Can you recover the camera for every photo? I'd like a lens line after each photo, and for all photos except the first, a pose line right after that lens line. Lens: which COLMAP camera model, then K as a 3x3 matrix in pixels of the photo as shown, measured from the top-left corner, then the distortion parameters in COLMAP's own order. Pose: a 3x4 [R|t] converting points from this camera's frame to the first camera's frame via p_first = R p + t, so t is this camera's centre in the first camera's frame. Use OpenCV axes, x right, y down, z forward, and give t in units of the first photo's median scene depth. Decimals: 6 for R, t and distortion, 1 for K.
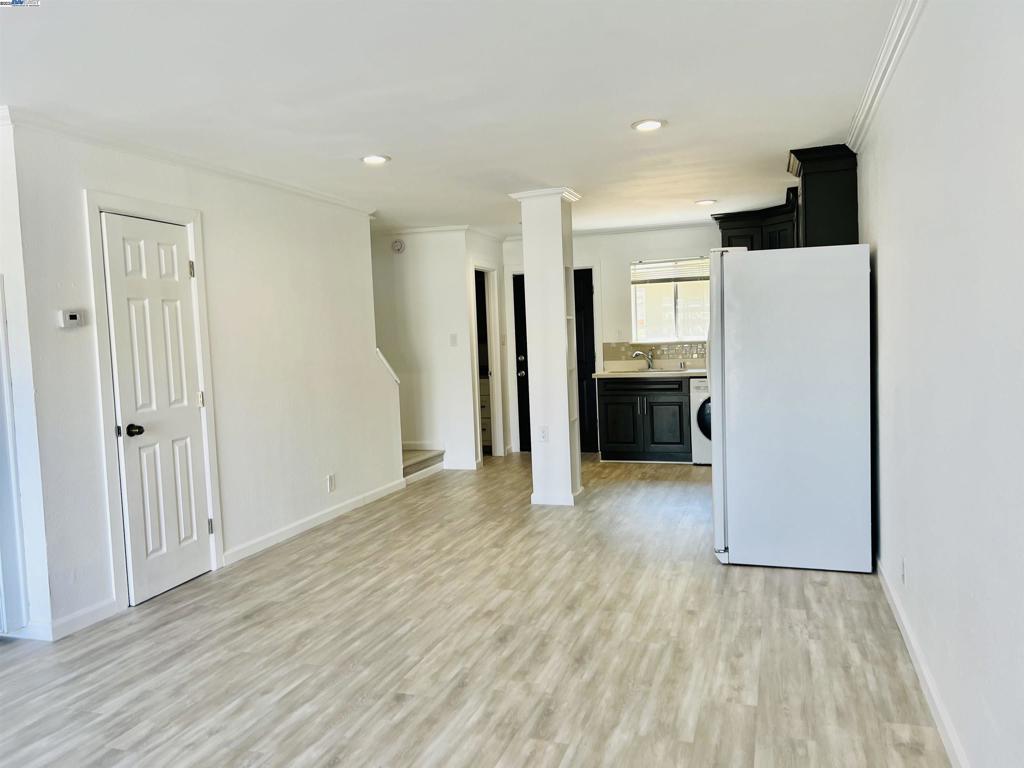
lens RADIAL K [[768.2, 0, 517.5], [0, 768.2, 388.6], [0, 0, 1]] dist [0.036274, -0.015147]
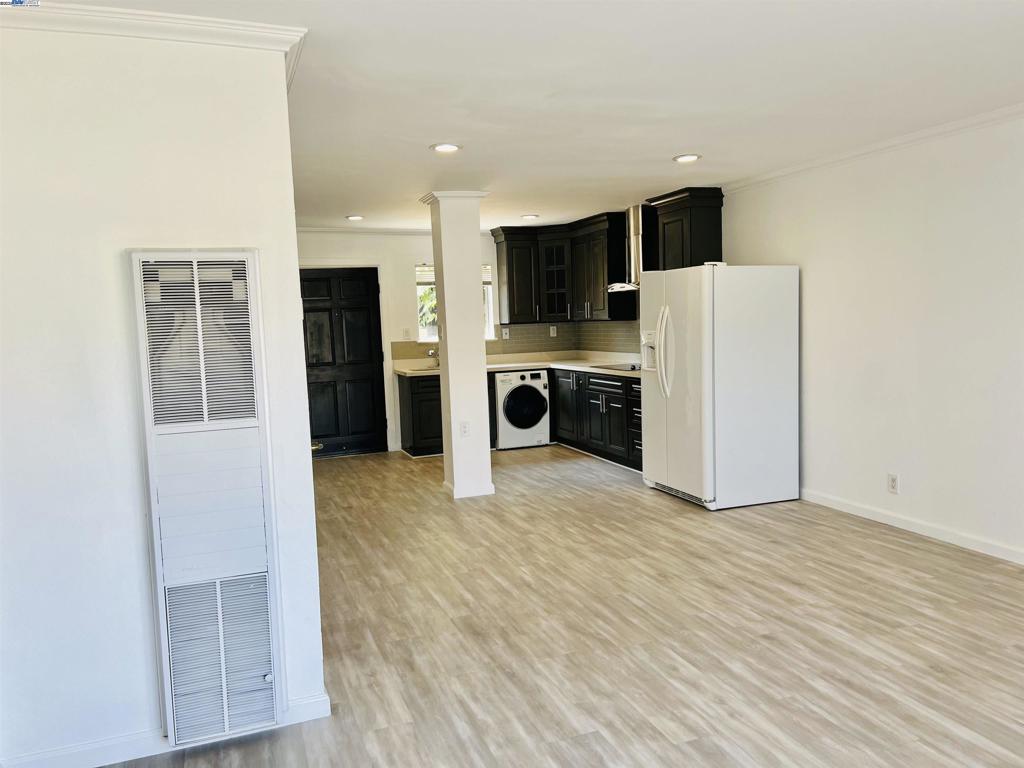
lens RADIAL K [[768.2, 0, 517.9], [0, 768.2, 384.1], [0, 0, 1]] dist [0.036274, -0.015147]
pose [[0.770772, -0.043085, 0.635653, -0.928037], [0.049706, 0.998736, 0.007423, -0.007769], [-0.635169, 0.025875, 0.771939, 0.260723]]
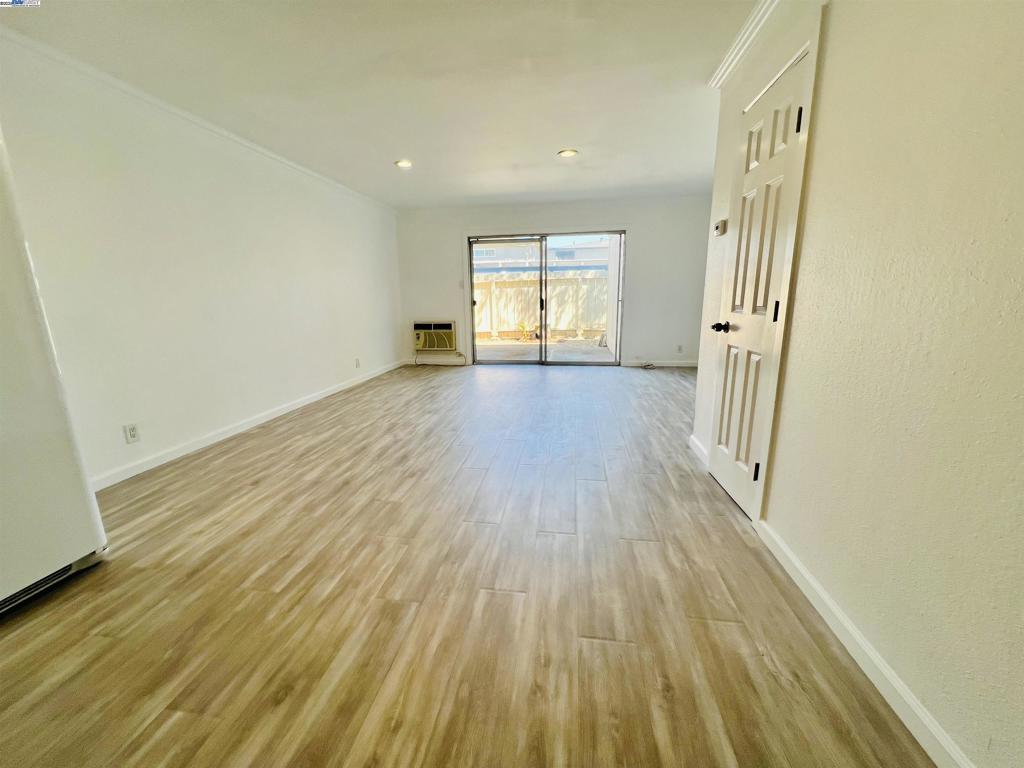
lens RADIAL K [[409.1, 0, 508.2], [0, 409.1, 384.6], [0, 0, 1]] dist [-0.003256, 0.000695]
pose [[-0.983974, 0.088771, -0.154645, -0.106936], [0.041257, 0.957076, 0.286884, -0.053230], [0.173474, 0.275907, -0.945401, 1.687694]]
